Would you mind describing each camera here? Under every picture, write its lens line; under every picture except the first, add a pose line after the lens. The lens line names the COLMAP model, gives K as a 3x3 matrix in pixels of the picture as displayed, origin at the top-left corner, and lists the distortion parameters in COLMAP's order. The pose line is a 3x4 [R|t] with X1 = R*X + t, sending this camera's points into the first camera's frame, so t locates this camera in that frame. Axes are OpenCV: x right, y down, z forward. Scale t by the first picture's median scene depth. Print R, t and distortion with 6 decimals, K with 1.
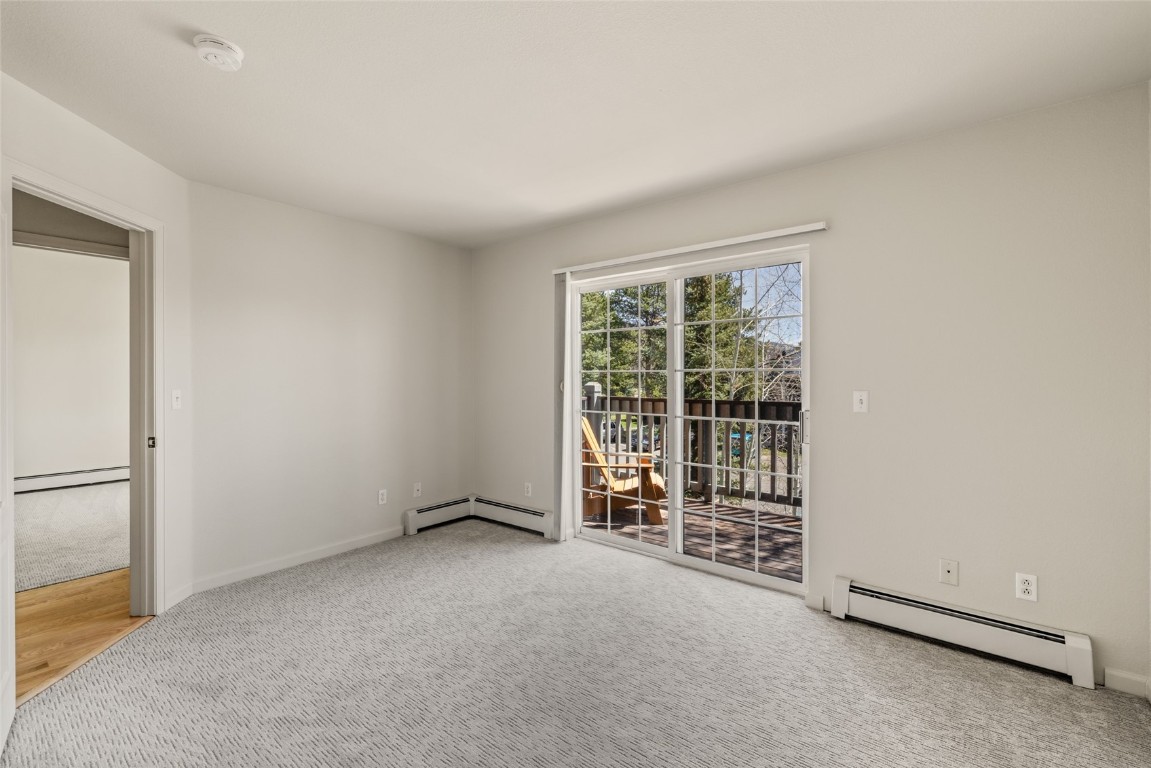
lens RADIAL K [[493.9, 0, 581.0], [0, 493.9, 384.0], [0, 0, 1]] dist [-0.003669, 0.001359]
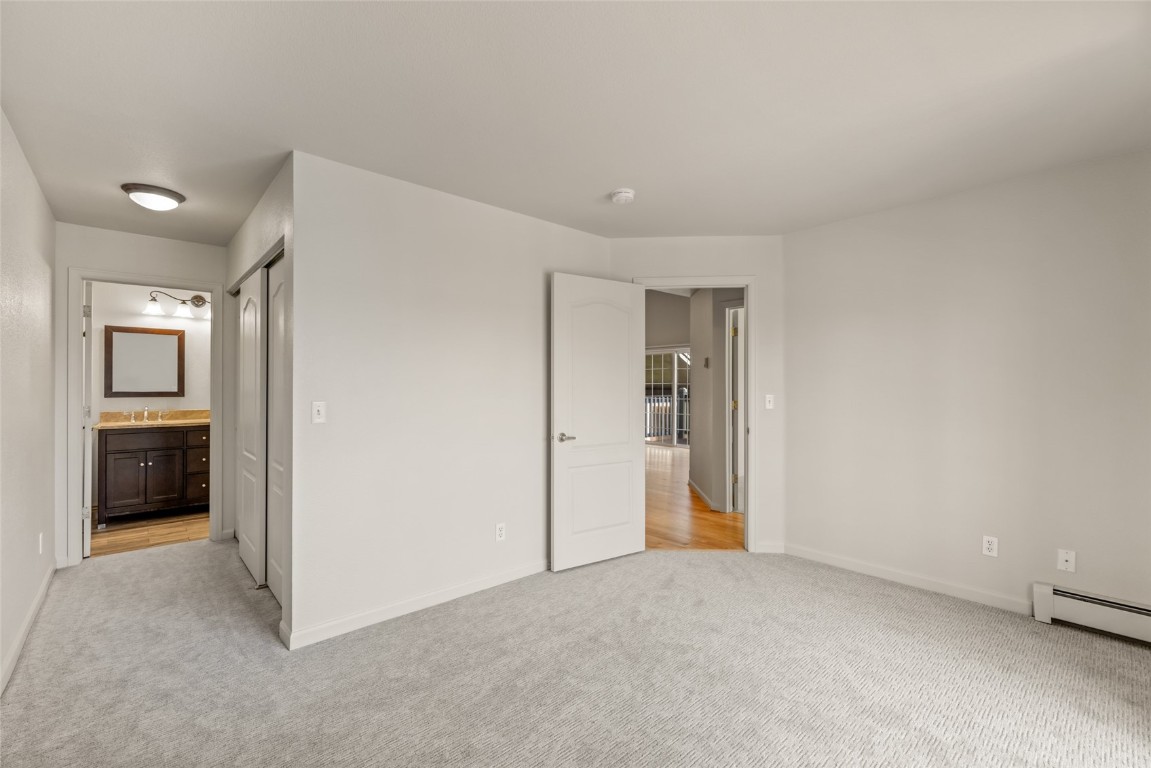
lens RADIAL K [[493.9, 0, 579.9], [0, 493.9, 384.9], [0, 0, 1]] dist [-0.003669, 0.001359]
pose [[-0.163411, -0.007770, -0.986527, 0.568980], [-0.018635, 0.999815, -0.004787, 0.000400], [0.986382, 0.017602, -0.163526, 0.660067]]
